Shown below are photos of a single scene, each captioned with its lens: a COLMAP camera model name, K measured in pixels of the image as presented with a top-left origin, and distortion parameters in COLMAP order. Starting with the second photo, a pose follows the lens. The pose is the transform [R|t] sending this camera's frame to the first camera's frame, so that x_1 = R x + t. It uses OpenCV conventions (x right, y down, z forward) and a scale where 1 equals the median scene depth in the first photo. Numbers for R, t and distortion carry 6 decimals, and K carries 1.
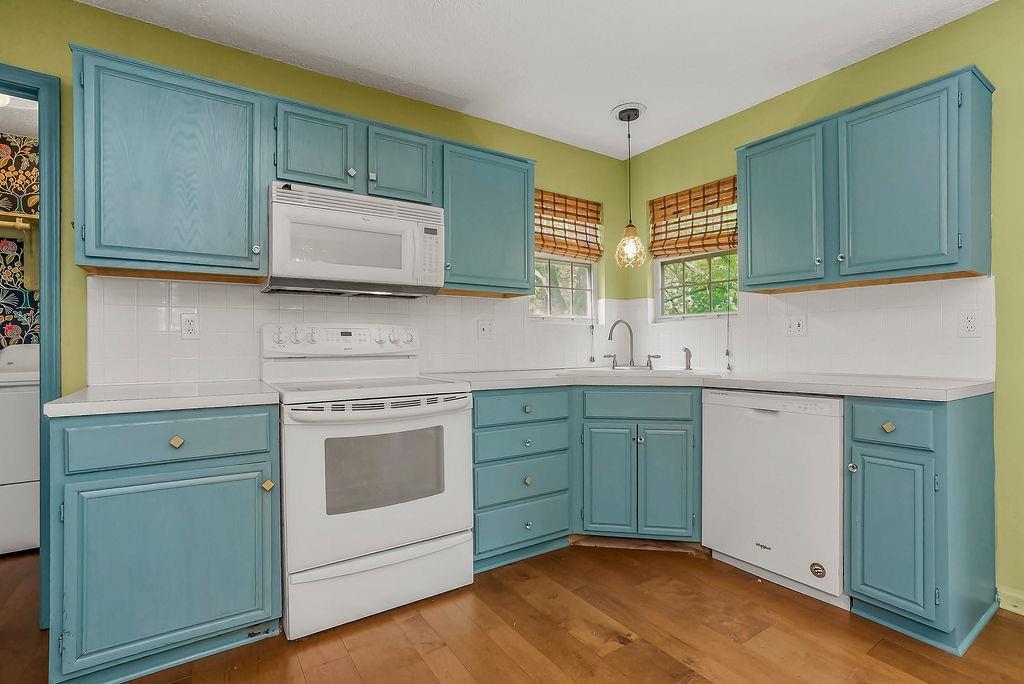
lens RADIAL K [[474.2, 0, 511.3], [0, 474.2, 354.0], [0, 0, 1]] dist [-0.030269, 0.007318]
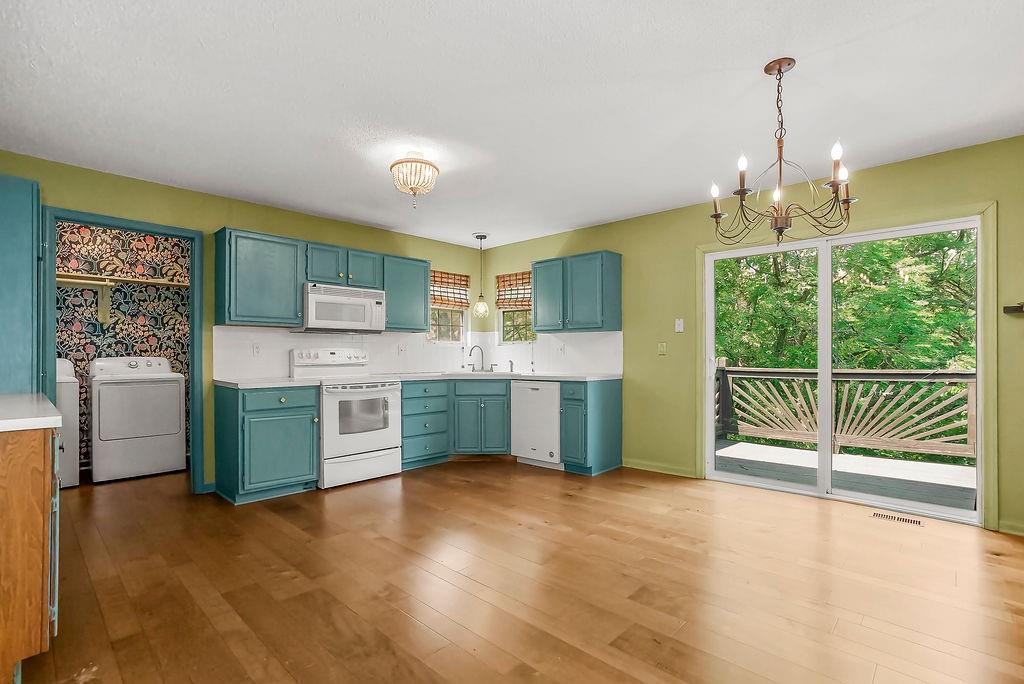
lens RADIAL K [[474.2, 0, 512.6], [0, 474.2, 354.1], [0, 0, 1]] dist [-0.030269, 0.007318]
pose [[0.973525, 0.003553, 0.228554, -0.073357], [0.000542, 0.999840, -0.017855, -0.004549], [-0.228581, 0.017506, 0.973367, -1.068381]]
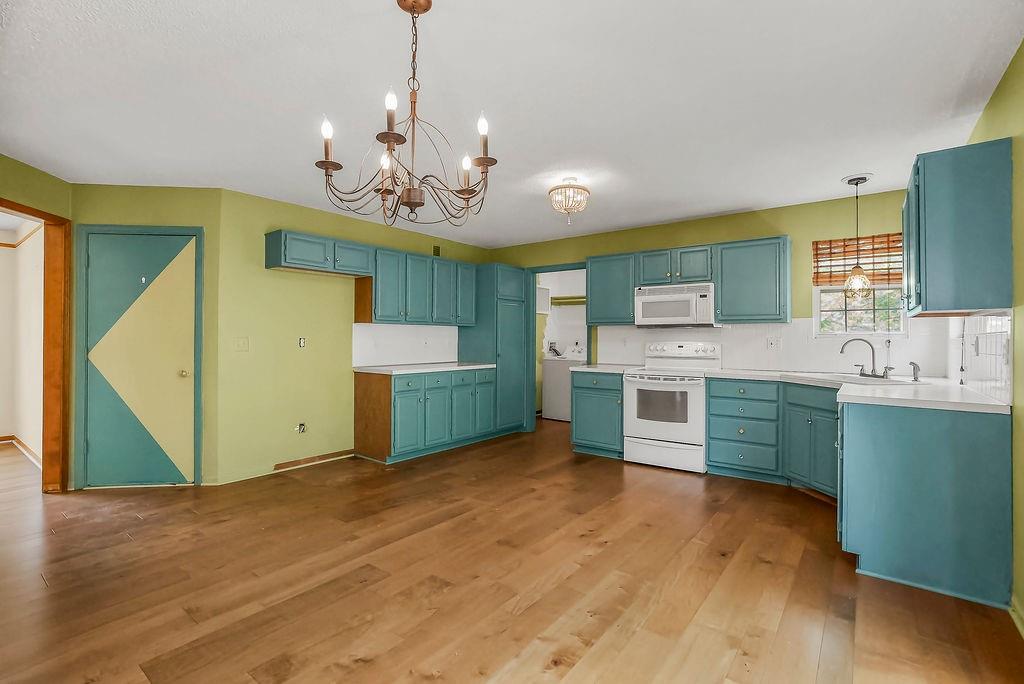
lens RADIAL K [[474.2, 0, 513.0], [0, 474.2, 338.3], [0, 0, 1]] dist [-0.030269, 0.007318]
pose [[0.328199, 0.005235, -0.944594, 1.392351], [-0.019177, 0.999815, -0.001122, -0.062928], [0.944414, 0.018483, 0.328239, -0.390672]]
